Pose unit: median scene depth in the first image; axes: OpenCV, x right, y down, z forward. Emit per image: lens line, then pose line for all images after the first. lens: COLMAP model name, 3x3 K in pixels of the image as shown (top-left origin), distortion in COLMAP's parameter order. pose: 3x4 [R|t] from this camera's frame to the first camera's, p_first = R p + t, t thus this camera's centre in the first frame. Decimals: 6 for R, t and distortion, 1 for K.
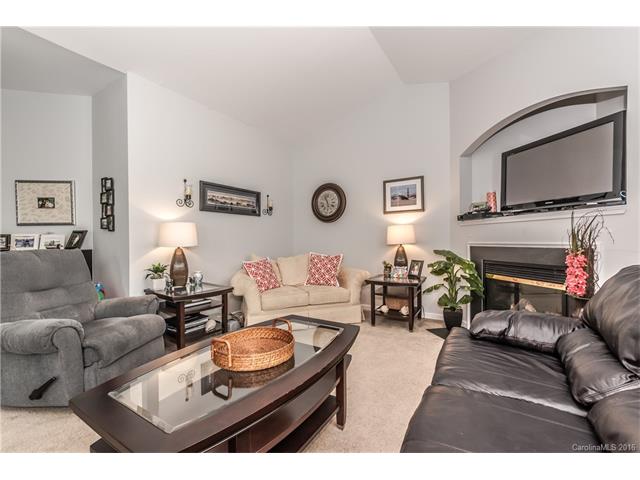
lens RADIAL K [[277.6, 0, 317.8], [0, 277.6, 244.0], [0, 0, 1]] dist [-0.006377, 0.000779]
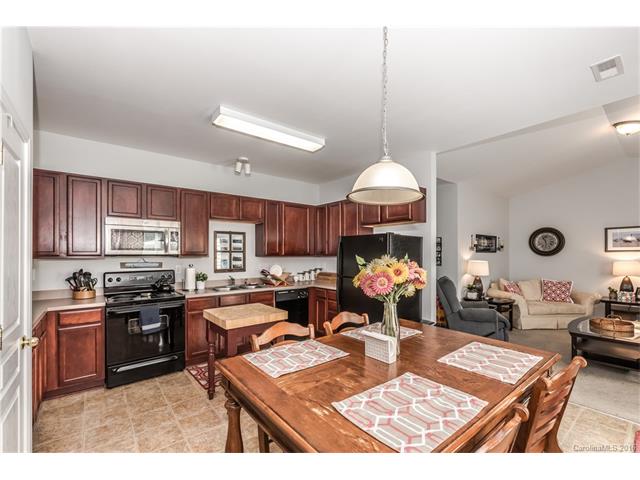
lens RADIAL K [[277.6, 0, 321.0], [0, 277.6, 256.1], [0, 0, 1]] dist [-0.006377, 0.000779]
pose [[0.948804, 0.008530, -0.315751, -0.695629], [-0.009978, 0.999946, -0.002969, -0.074360], [0.315709, 0.005968, 0.948837, -0.769749]]
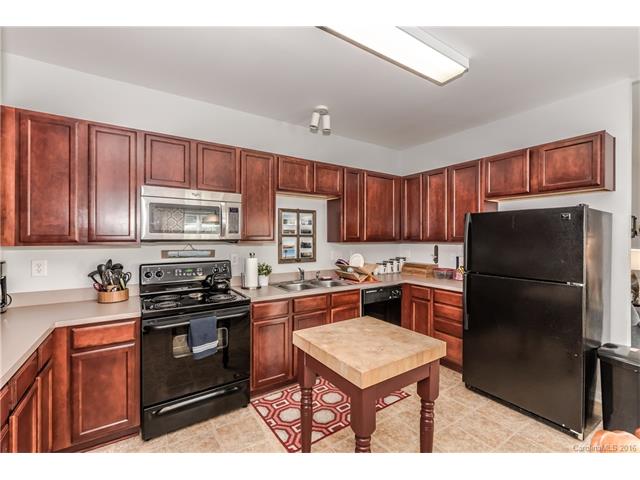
lens RADIAL K [[277.6, 0, 325.8], [0, 277.6, 241.3], [0, 0, 1]] dist [-0.006377, 0.000779]
pose [[0.918879, 0.012183, -0.394352, -1.004071], [-0.013376, 0.999911, -0.000276, -0.075840], [0.394313, 0.005529, 0.918959, -0.555892]]
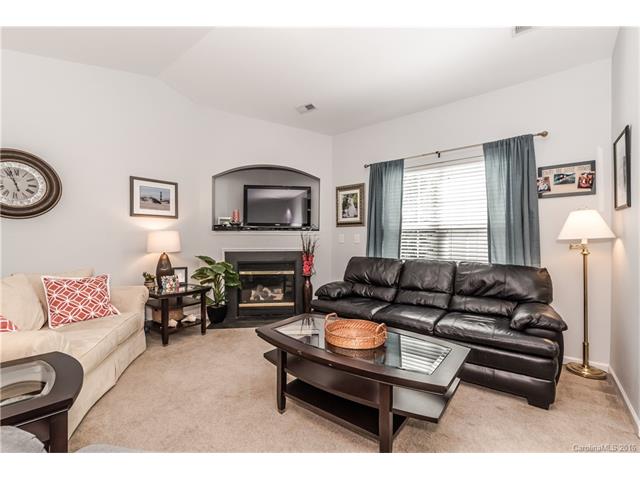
lens RADIAL K [[277.6, 0, 320.0], [0, 277.6, 239.5], [0, 0, 1]] dist [-0.006377, 0.000779]
pose [[0.086461, 0.005963, 0.996237, -0.559462], [0.009504, 0.999932, -0.006810, -0.029108], [-0.996210, 0.010057, 0.086399, 0.388161]]
